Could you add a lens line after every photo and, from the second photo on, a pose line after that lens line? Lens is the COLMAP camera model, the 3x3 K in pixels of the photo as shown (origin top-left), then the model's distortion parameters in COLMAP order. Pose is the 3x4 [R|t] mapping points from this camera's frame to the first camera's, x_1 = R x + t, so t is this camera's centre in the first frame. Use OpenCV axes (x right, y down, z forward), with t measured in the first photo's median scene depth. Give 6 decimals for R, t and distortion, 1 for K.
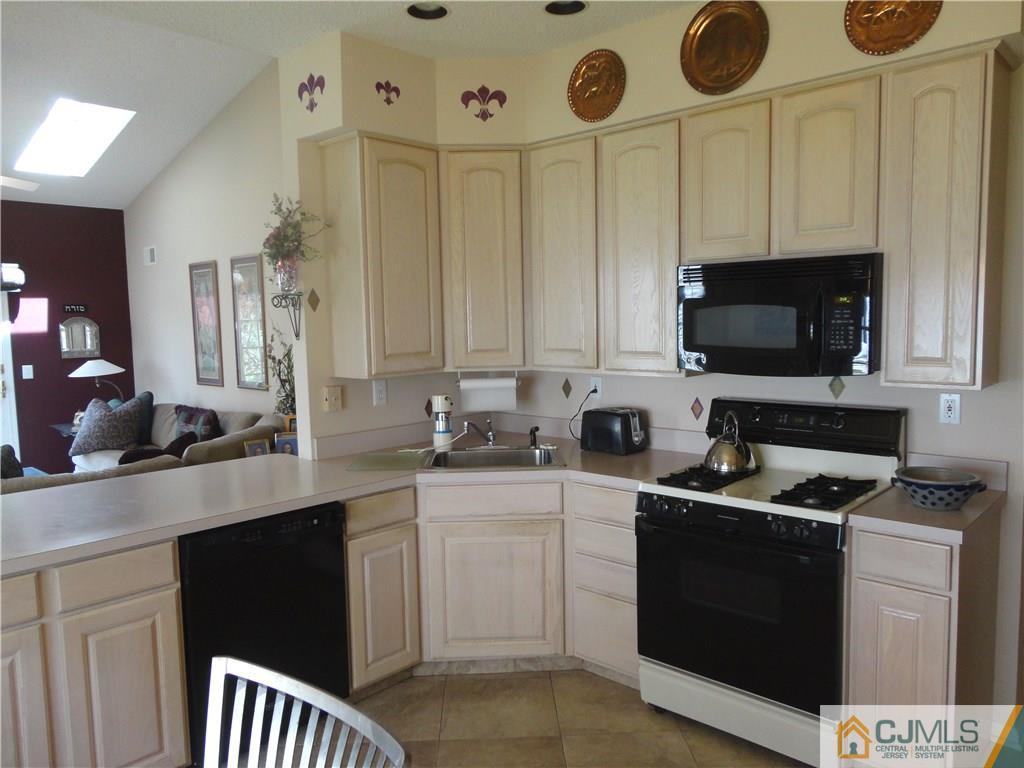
lens RADIAL K [[753.1, 0, 513.4], [0, 753.1, 384.6], [0, 0, 1]] dist [-0.011784, 0.019659]
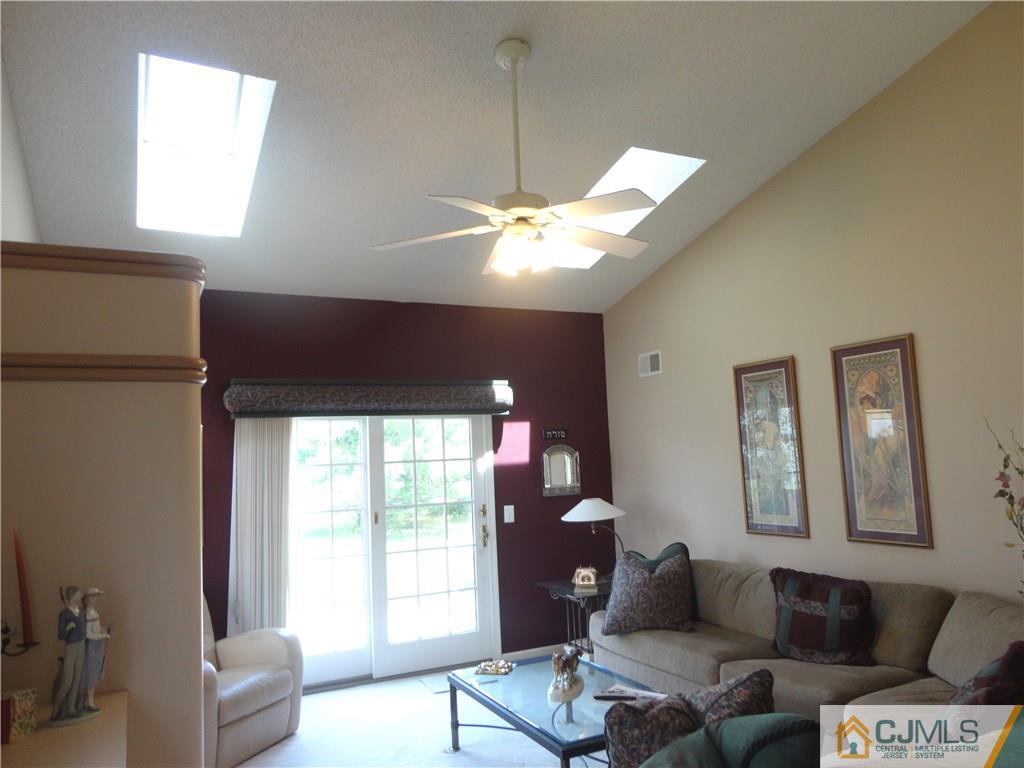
lens RADIAL K [[753.1, 0, 515.9], [0, 753.1, 382.8], [0, 0, 1]] dist [-0.011784, 0.019659]
pose [[0.939670, -0.054333, -0.337741, -0.743315], [-0.006939, 0.984076, -0.177614, -0.024588], [0.342013, 0.169242, 0.924329, 0.488513]]
